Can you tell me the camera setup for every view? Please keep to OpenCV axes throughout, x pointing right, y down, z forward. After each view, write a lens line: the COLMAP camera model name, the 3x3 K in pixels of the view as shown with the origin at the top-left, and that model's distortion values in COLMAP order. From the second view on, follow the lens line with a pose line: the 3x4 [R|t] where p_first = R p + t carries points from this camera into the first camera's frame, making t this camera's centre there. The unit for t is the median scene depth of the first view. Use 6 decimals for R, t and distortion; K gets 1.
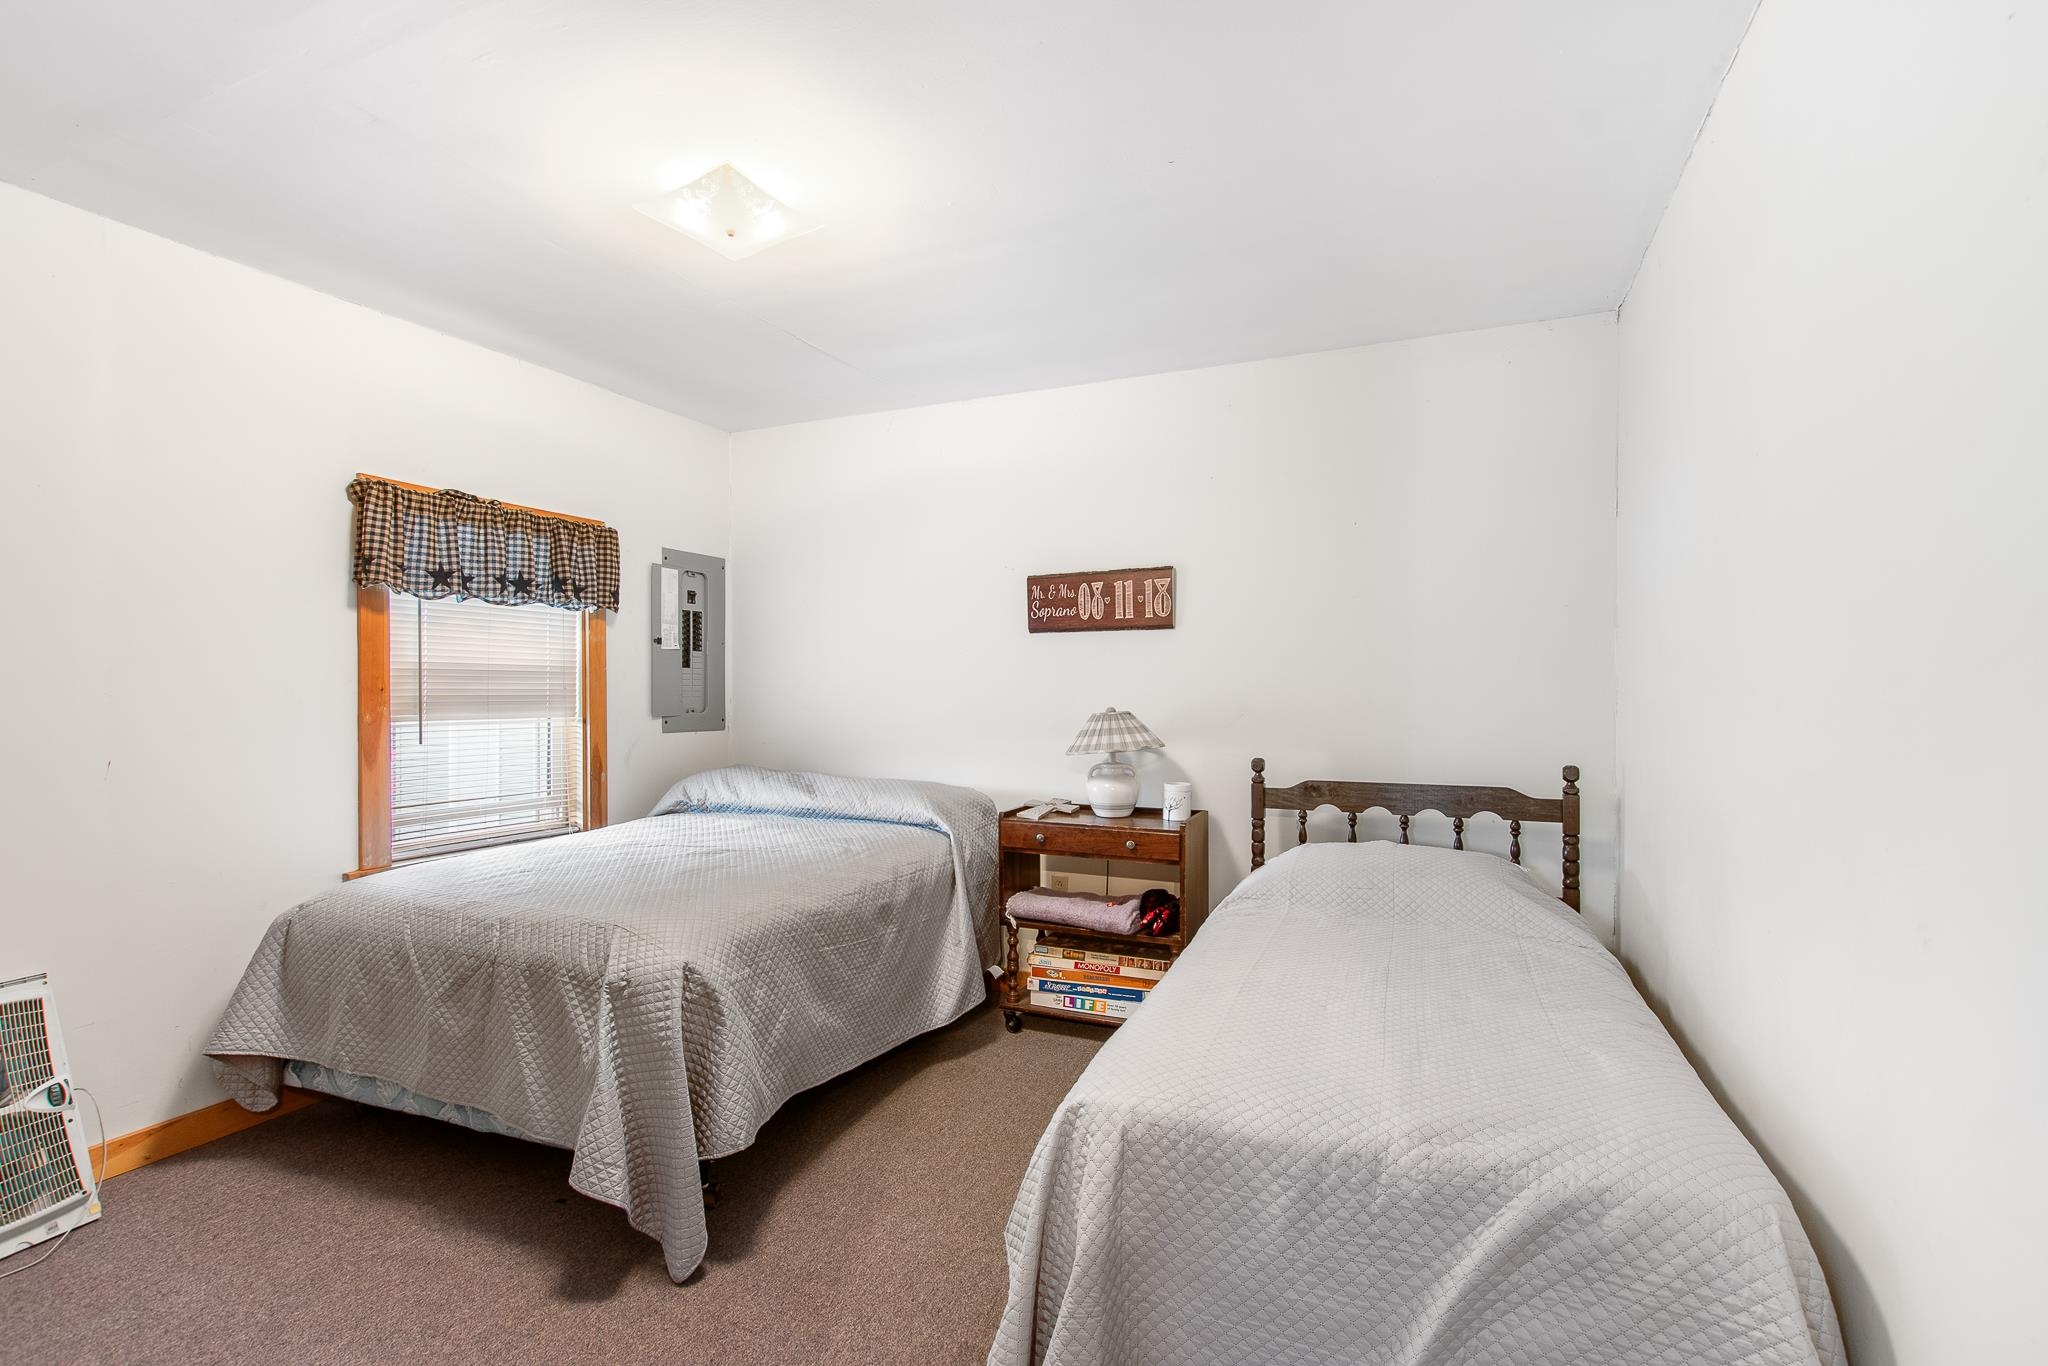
lens RADIAL K [[934.6, 0, 1023.1], [0, 934.6, 720.4], [0, 0, 1]] dist [-0.000678, -0.000014]
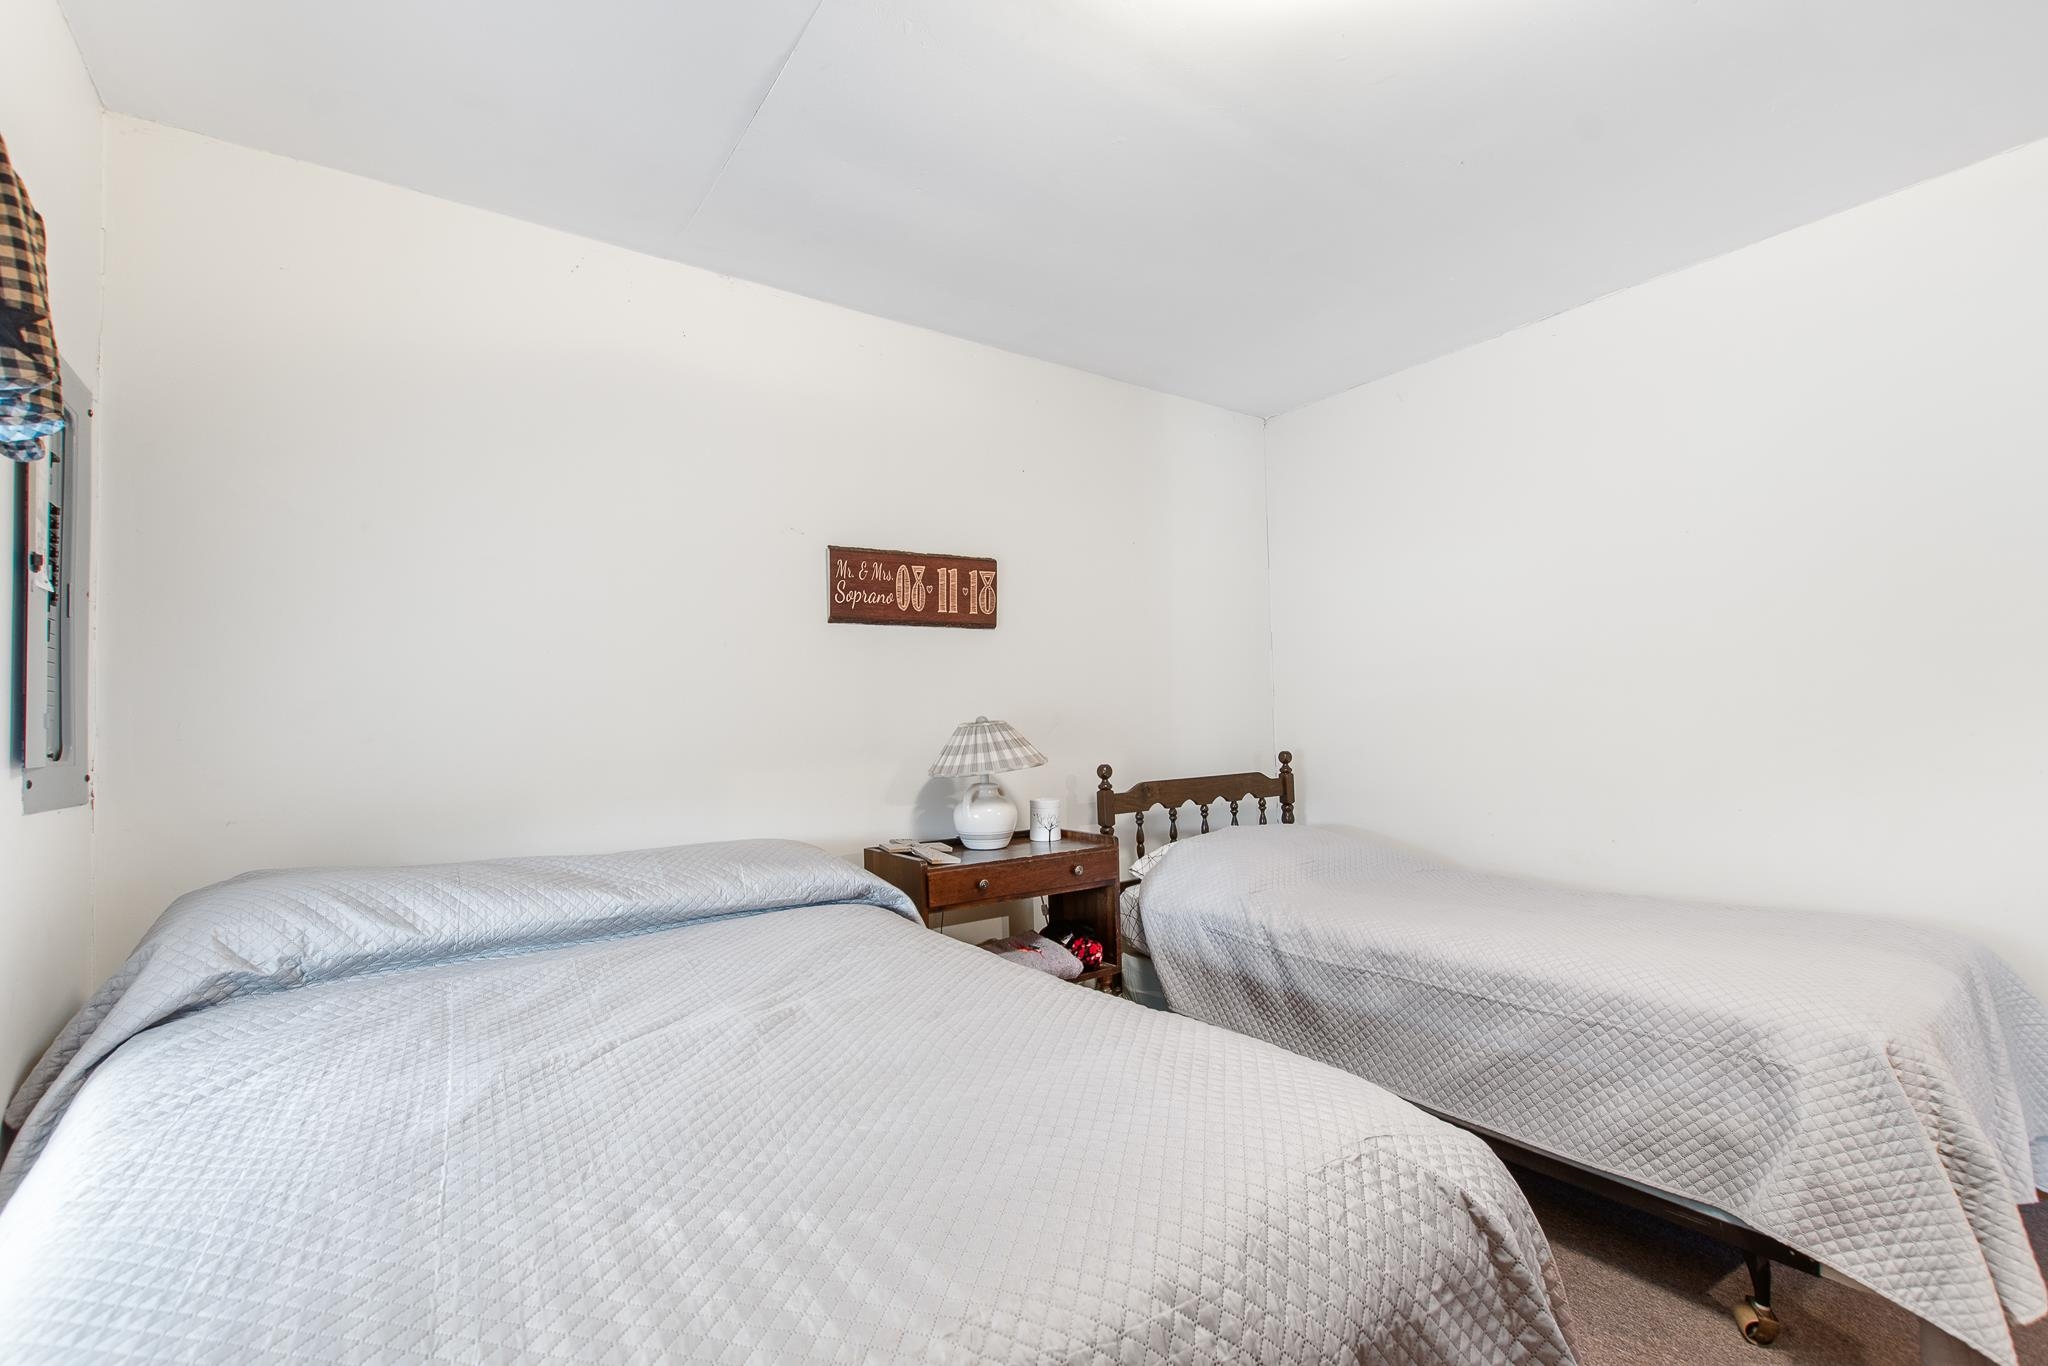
lens RADIAL K [[909.7, 0, 1022.9], [0, 909.7, 702.9], [0, 0, 1]] dist [0.006101, -0.000744]
pose [[0.506859, 0.005651, 0.862011, -0.561121], [0.062838, 0.997076, -0.043484, 0.011159], [-0.859736, 0.076207, 0.505021, 0.536217]]
